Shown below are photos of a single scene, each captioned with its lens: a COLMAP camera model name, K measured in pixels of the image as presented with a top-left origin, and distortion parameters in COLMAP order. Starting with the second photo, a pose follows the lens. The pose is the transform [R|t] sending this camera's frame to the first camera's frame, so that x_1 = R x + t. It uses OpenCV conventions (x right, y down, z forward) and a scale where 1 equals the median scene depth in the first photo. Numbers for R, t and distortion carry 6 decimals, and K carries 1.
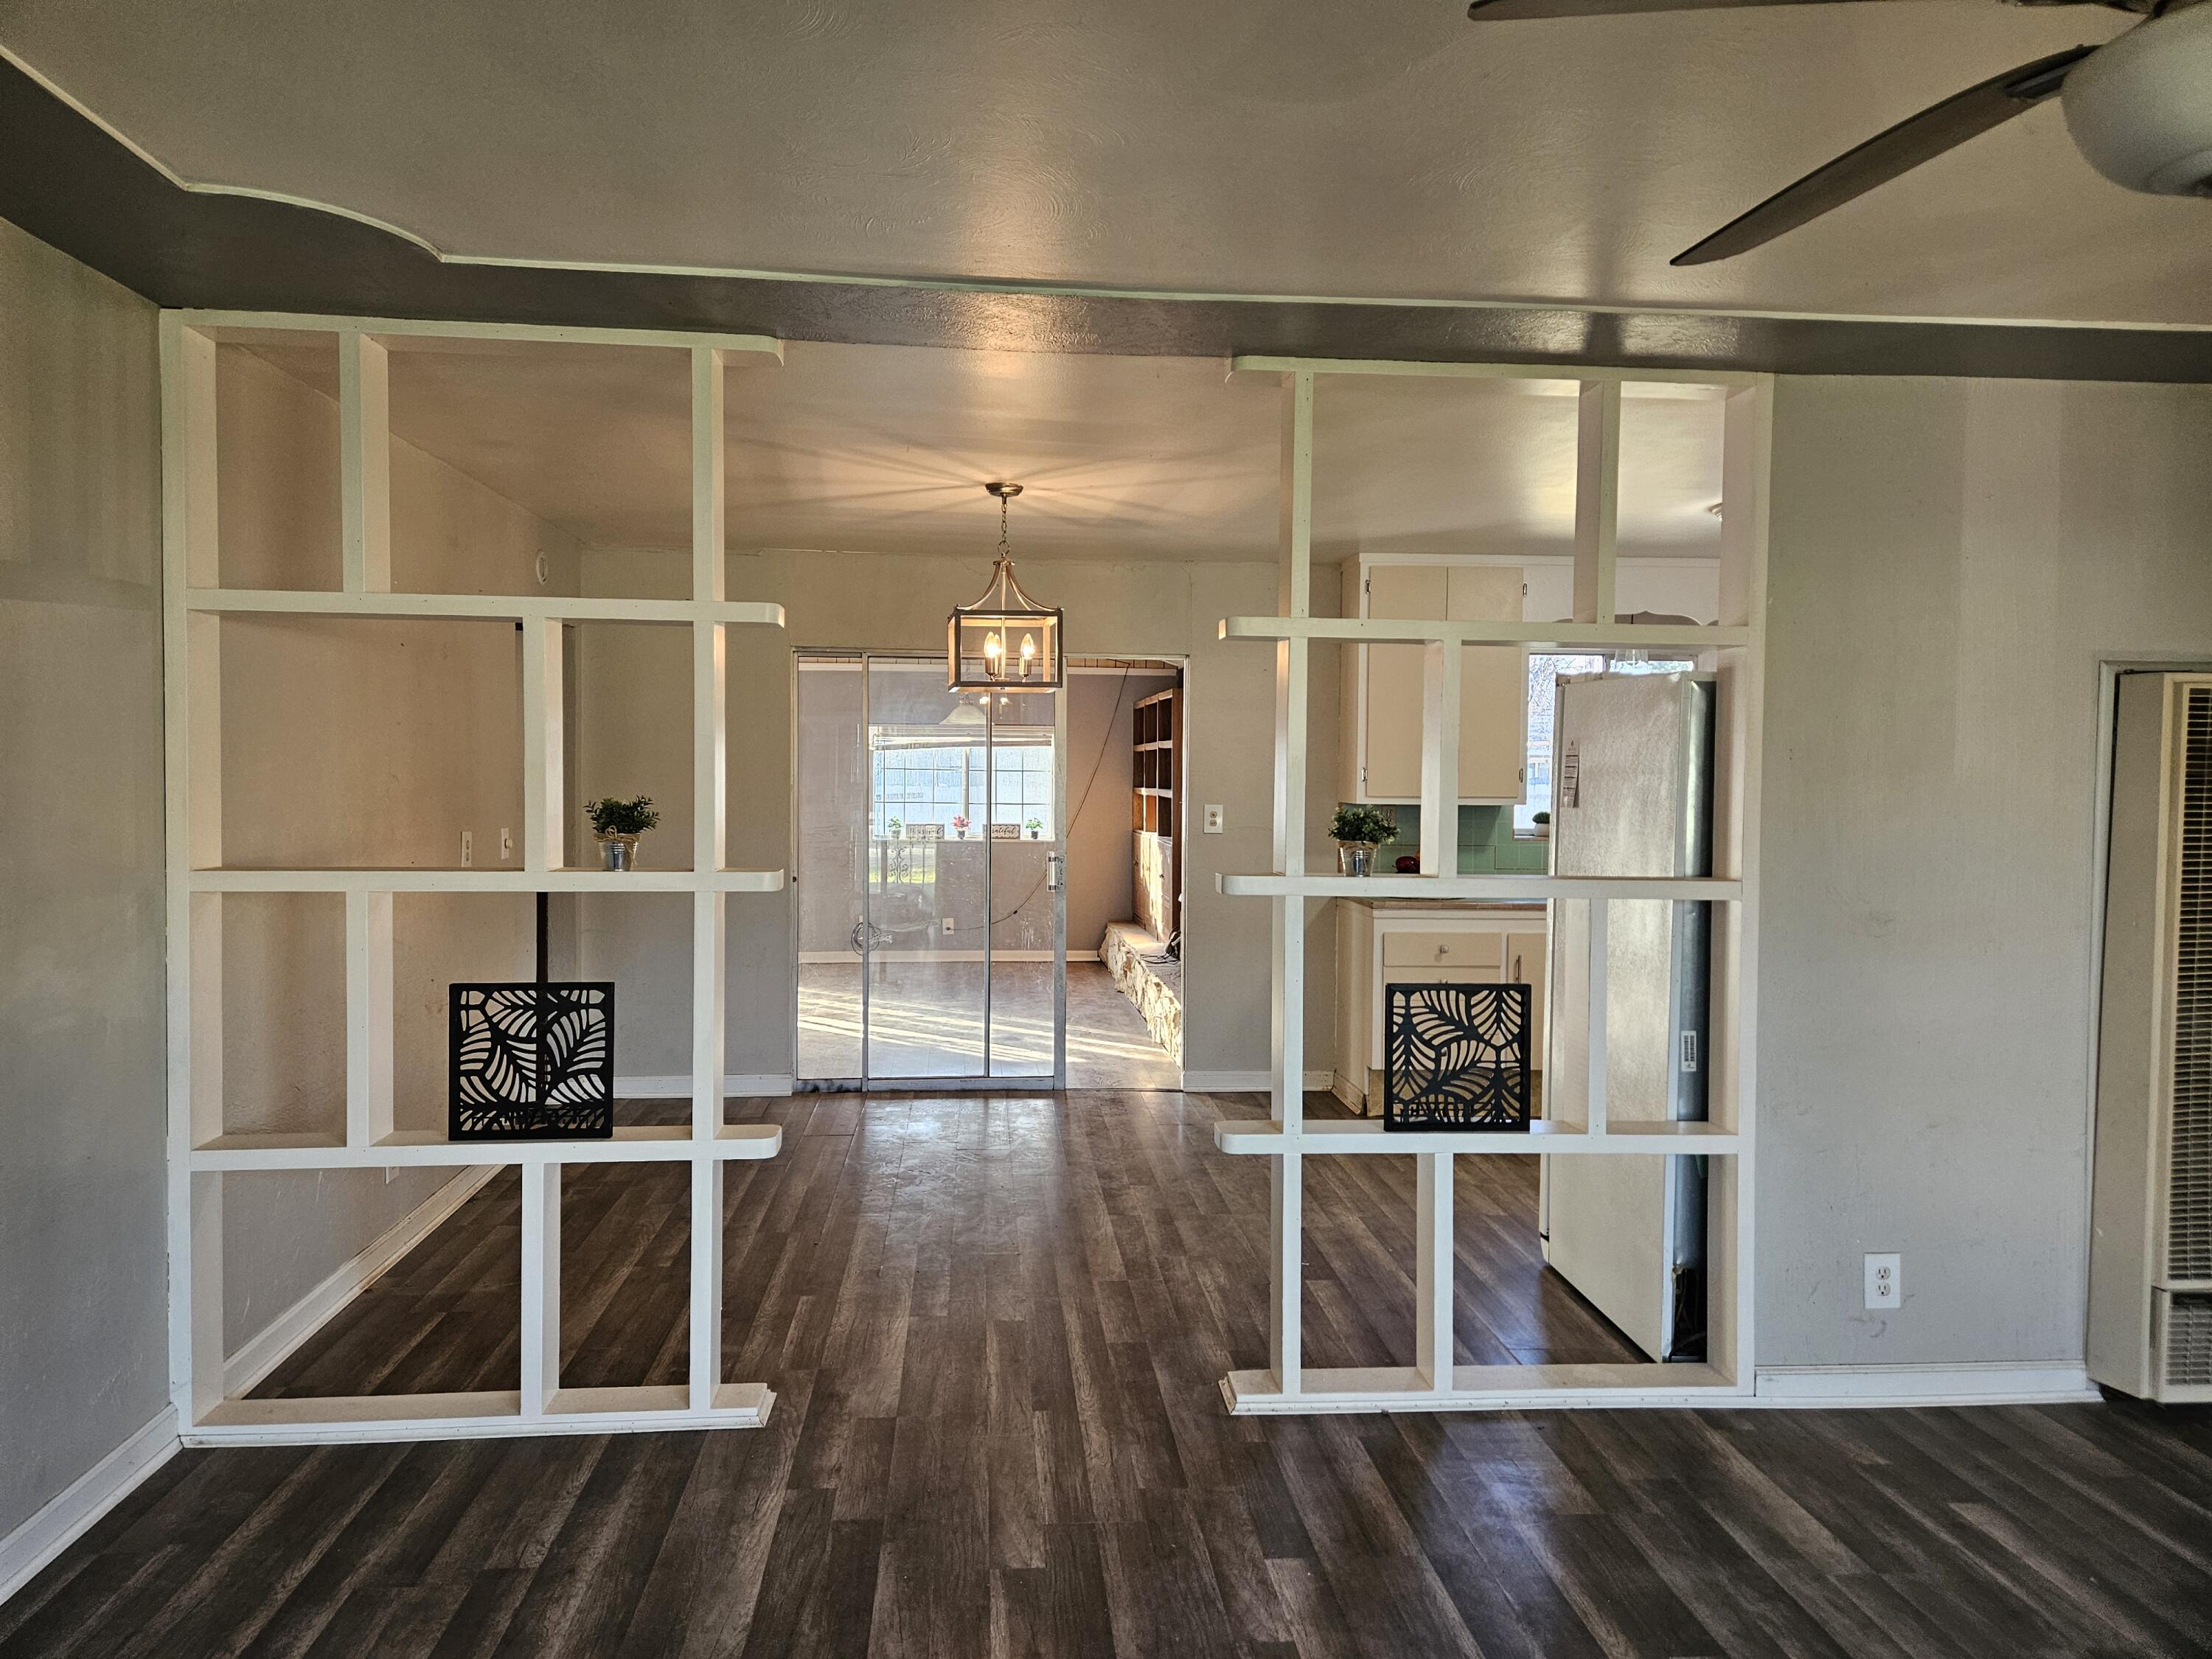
lens RADIAL K [[1473.3, 0, 1111.8], [0, 1473.3, 824.0], [0, 0, 1]] dist [0.063822, -0.047567]
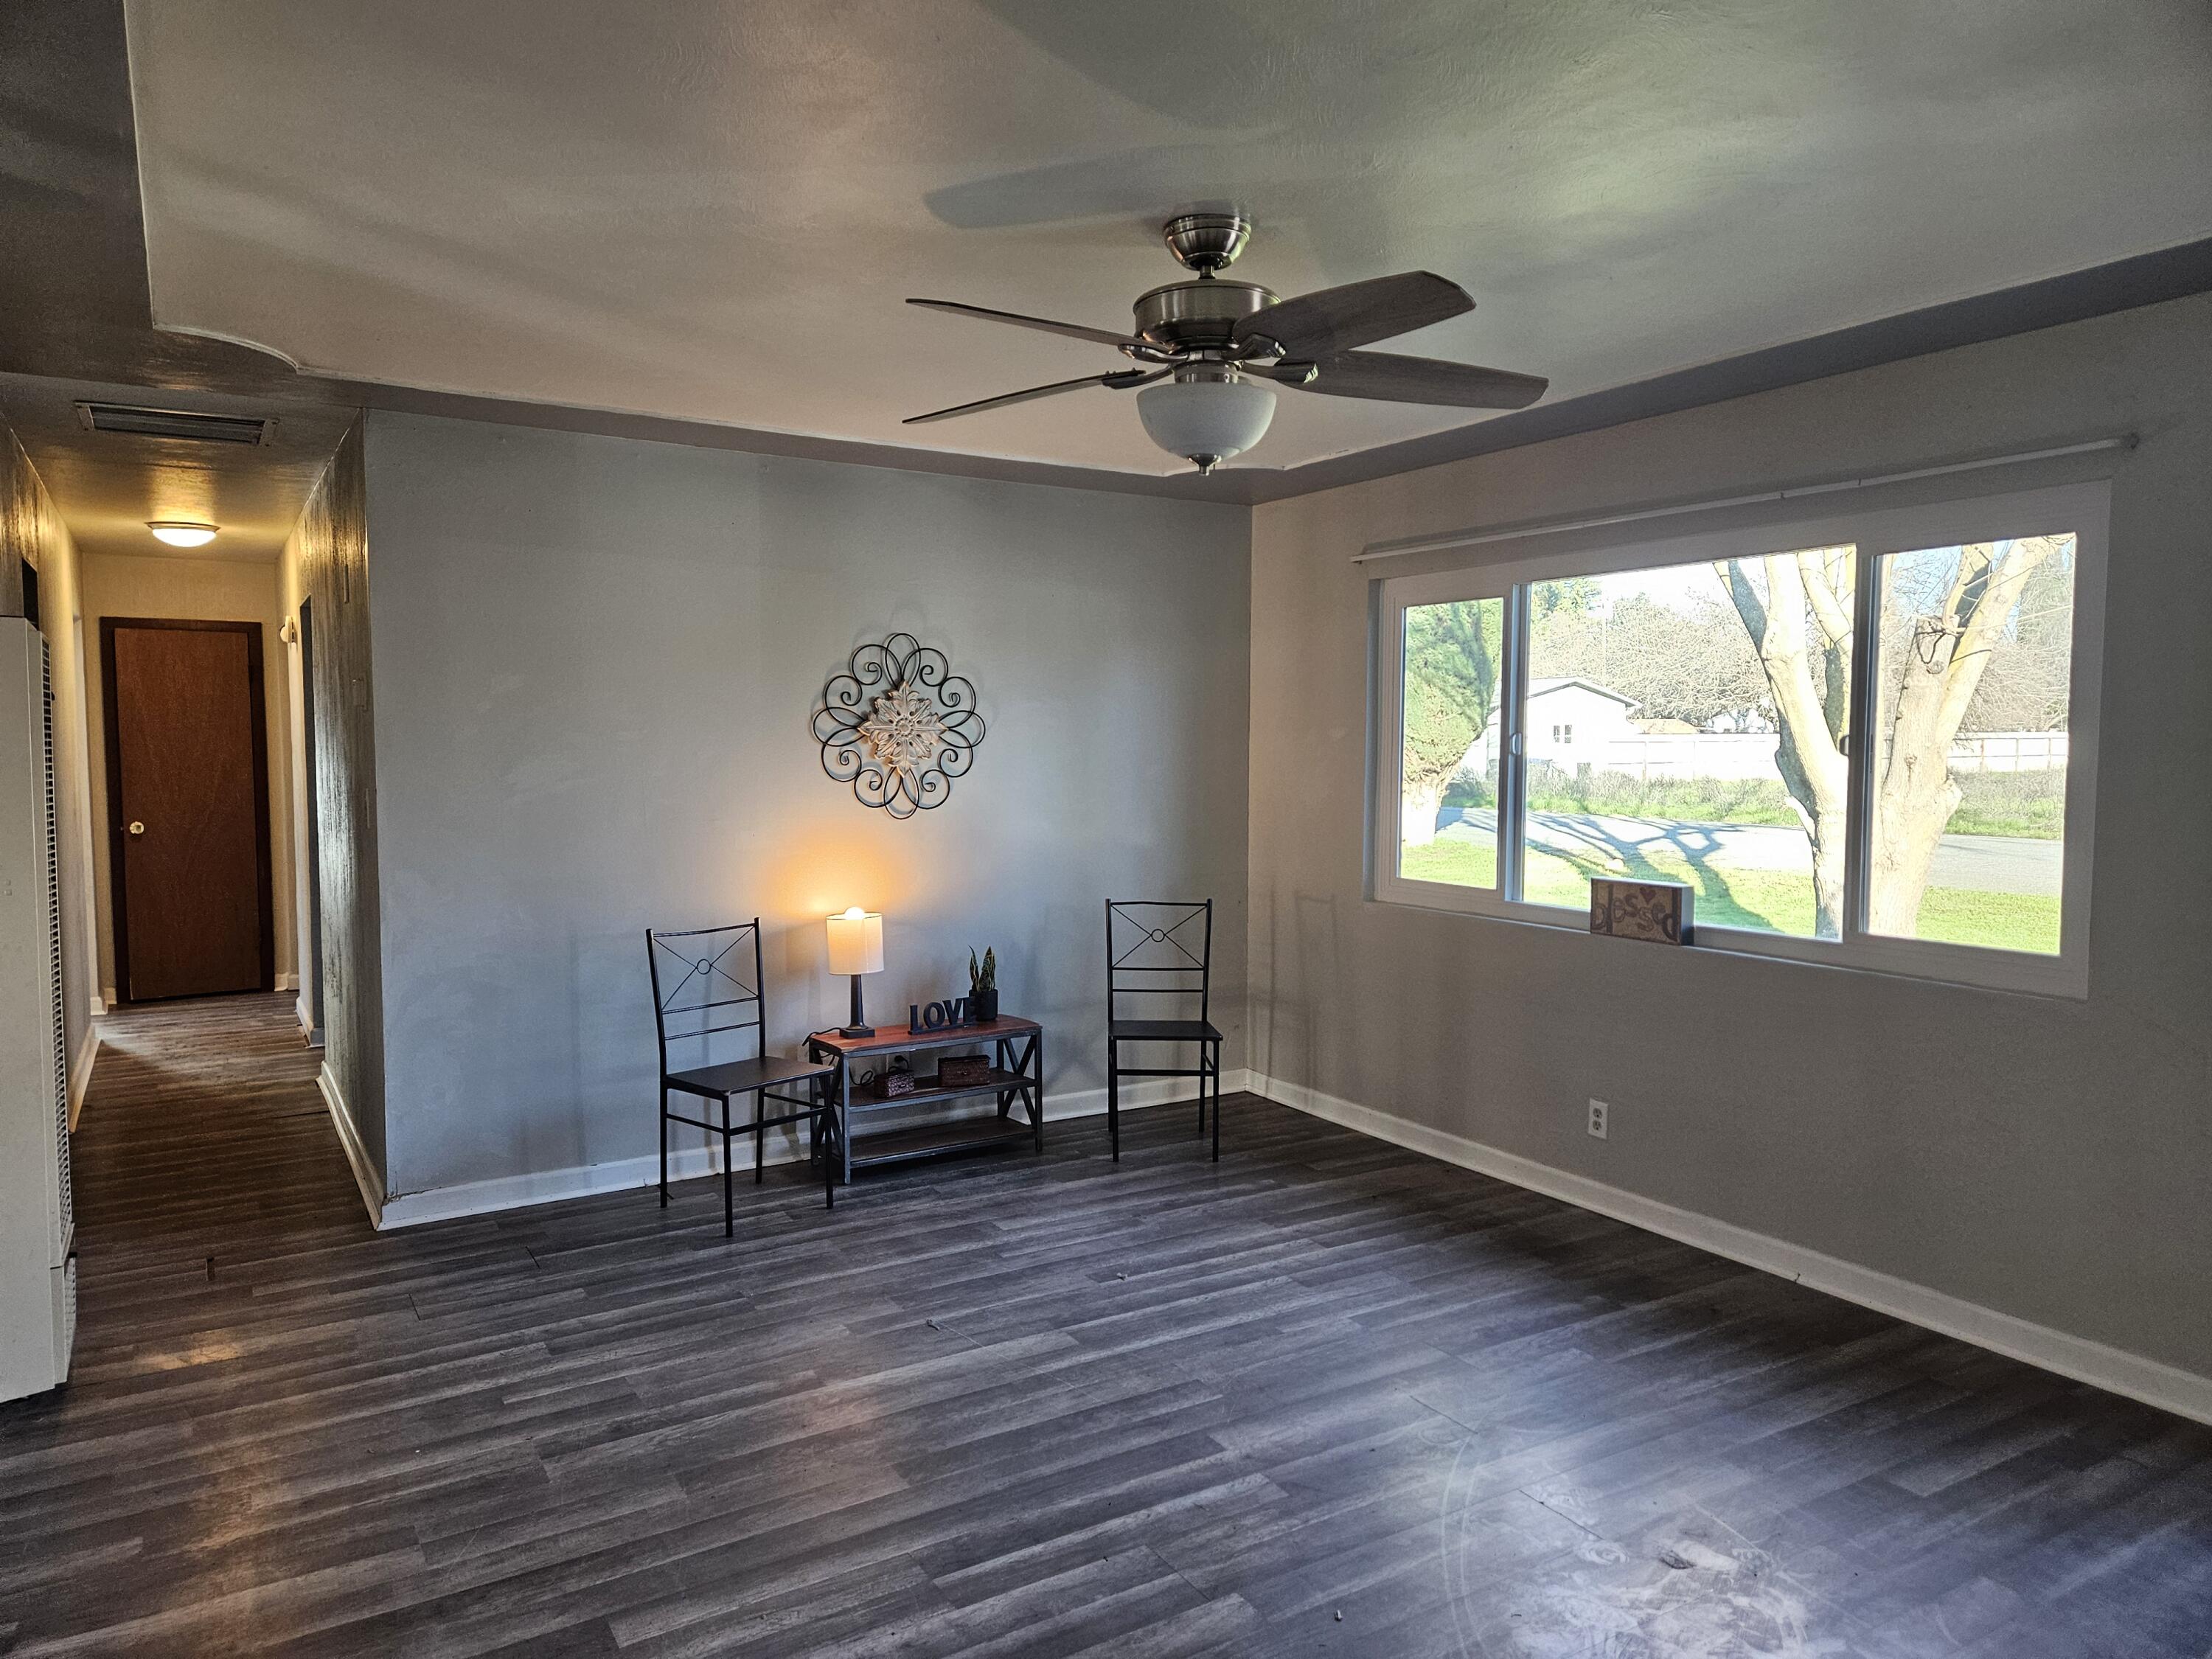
lens RADIAL K [[1459.7, 0, 1102.8], [0, 1459.7, 827.5], [0, 0, 1]] dist [0.097254, -0.089829]
pose [[-0.449034, -0.067019, 0.890998, -0.436325], [0.023698, 0.995939, 0.086856, -0.035194], [-0.893200, 0.060116, -0.445622, 0.823622]]
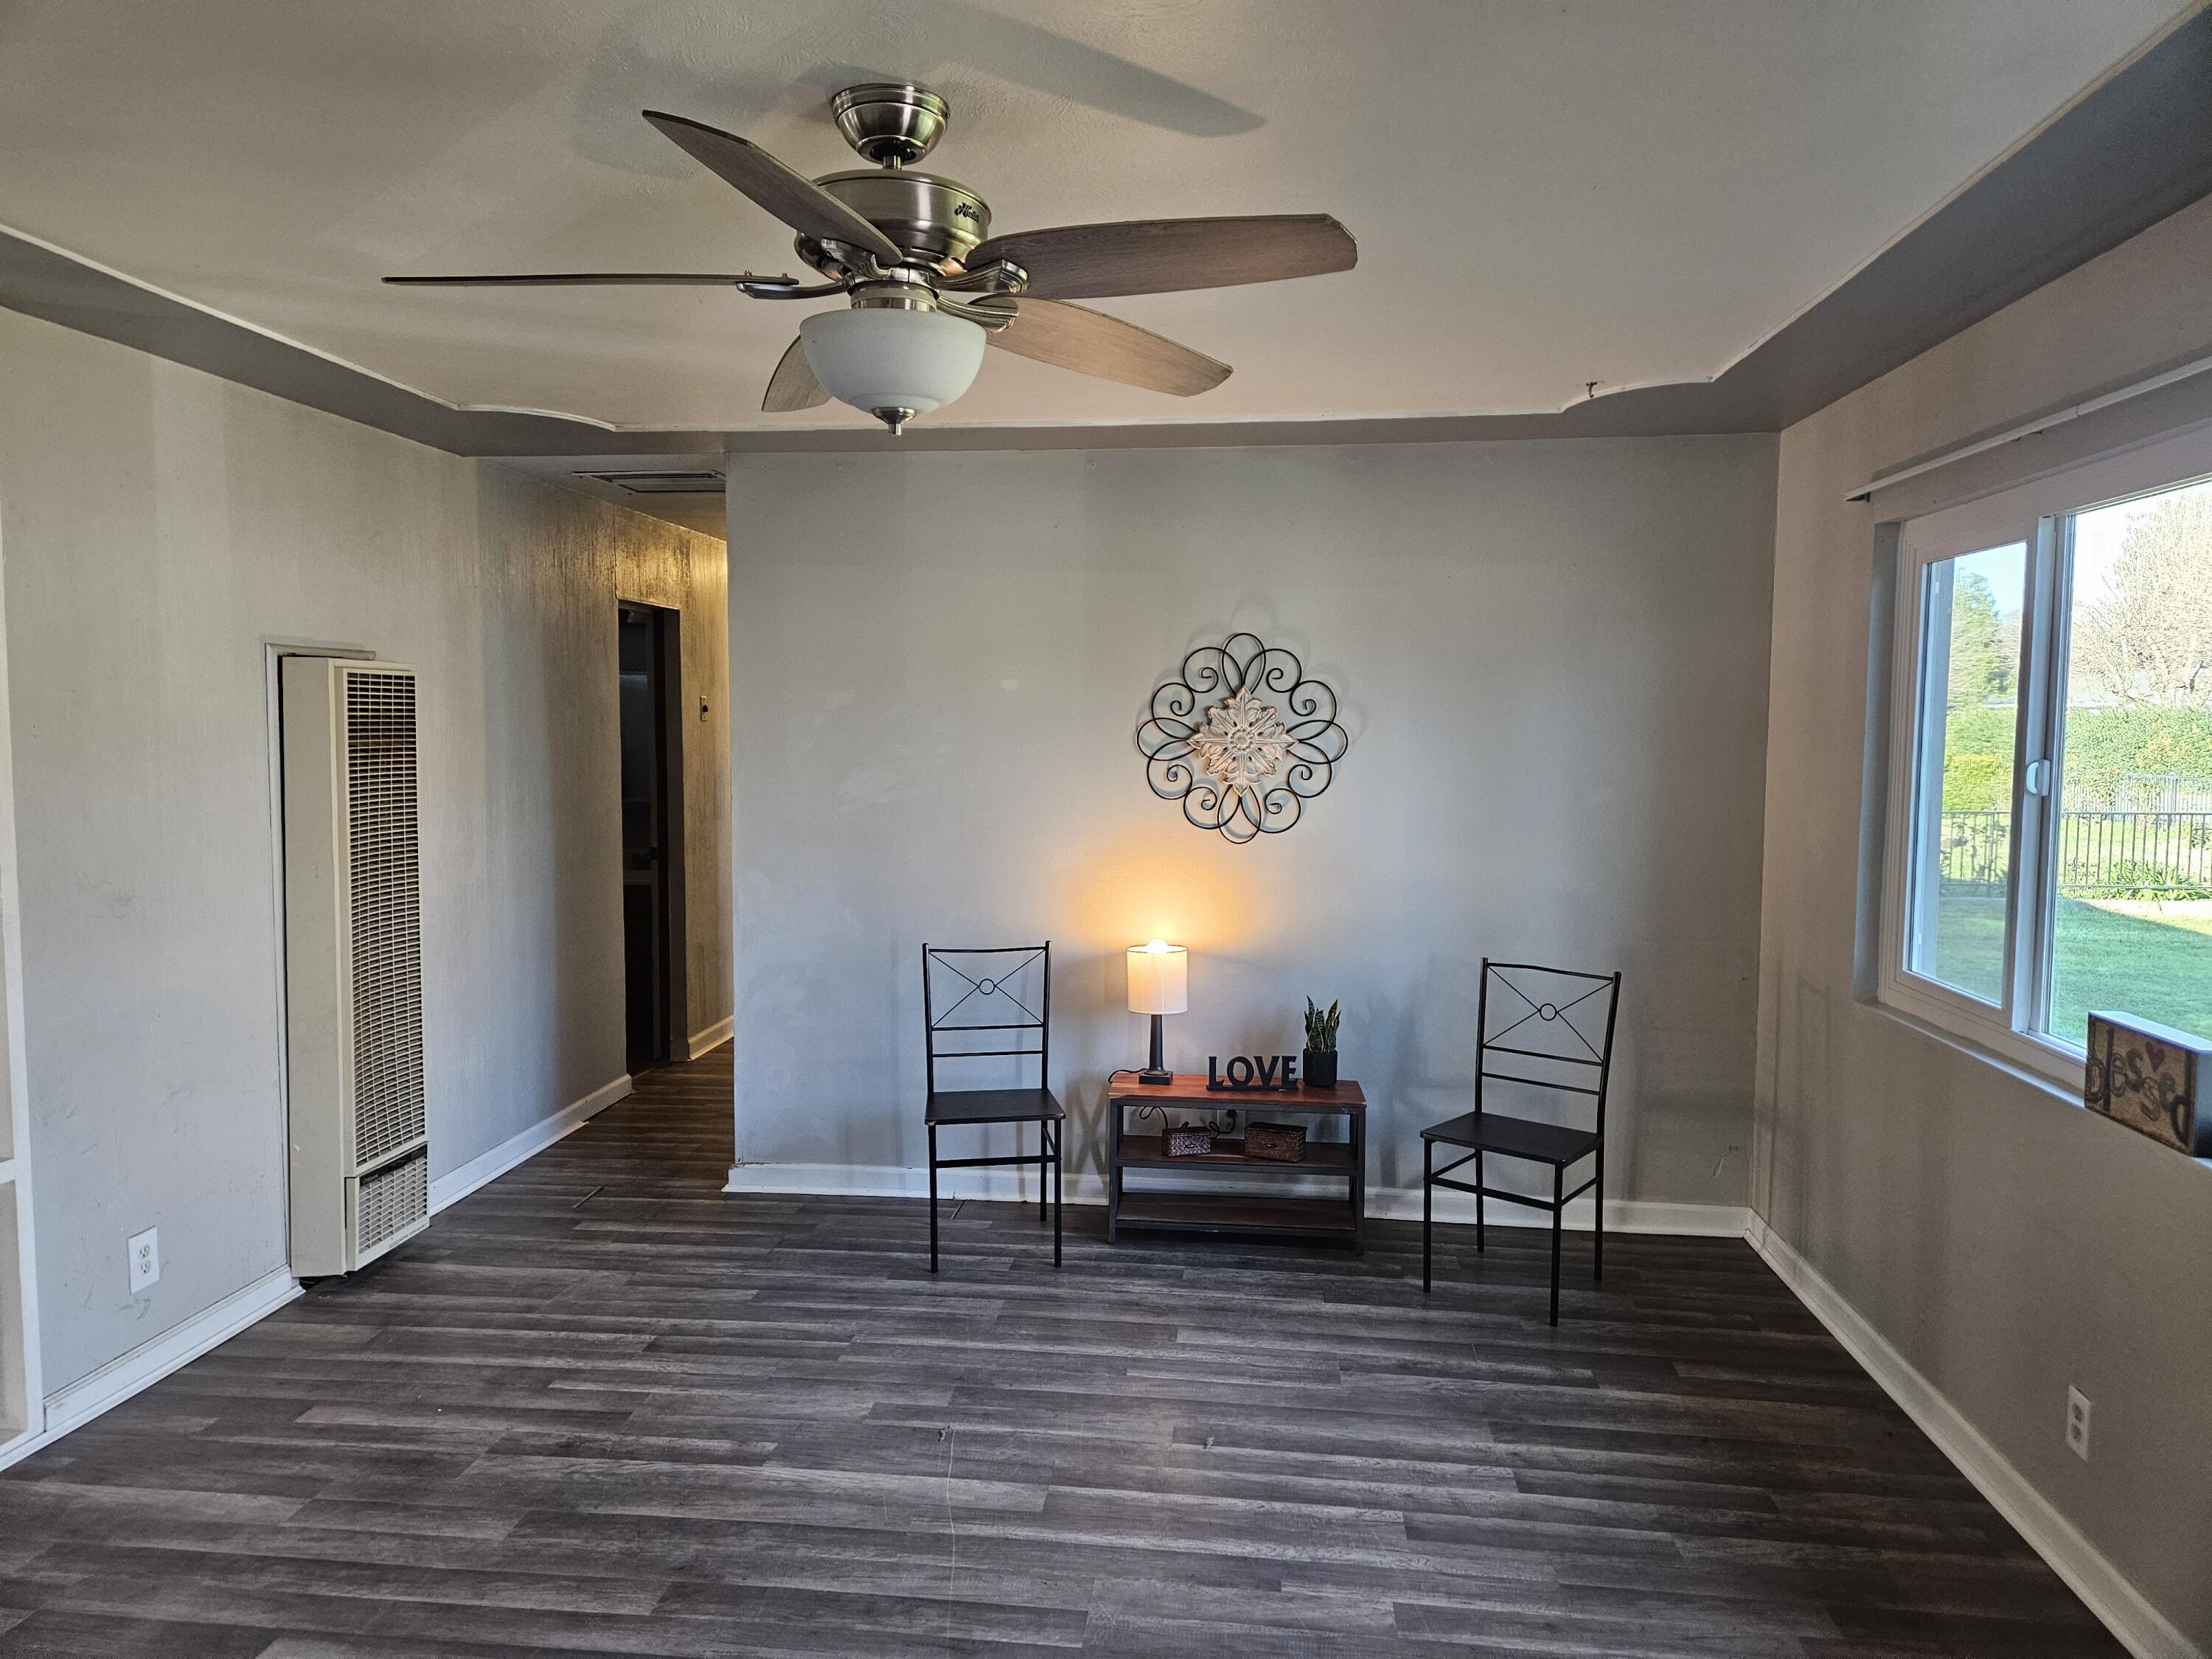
lens RADIAL K [[1459.7, 0, 1102.8], [0, 1459.7, 827.5], [0, 0, 1]] dist [0.097254, -0.089829]
pose [[0.202542, -0.081963, 0.975837, -0.317674], [0.032230, 0.996509, 0.077009, -0.038873], [-0.978743, 0.015854, 0.204477, 0.175013]]
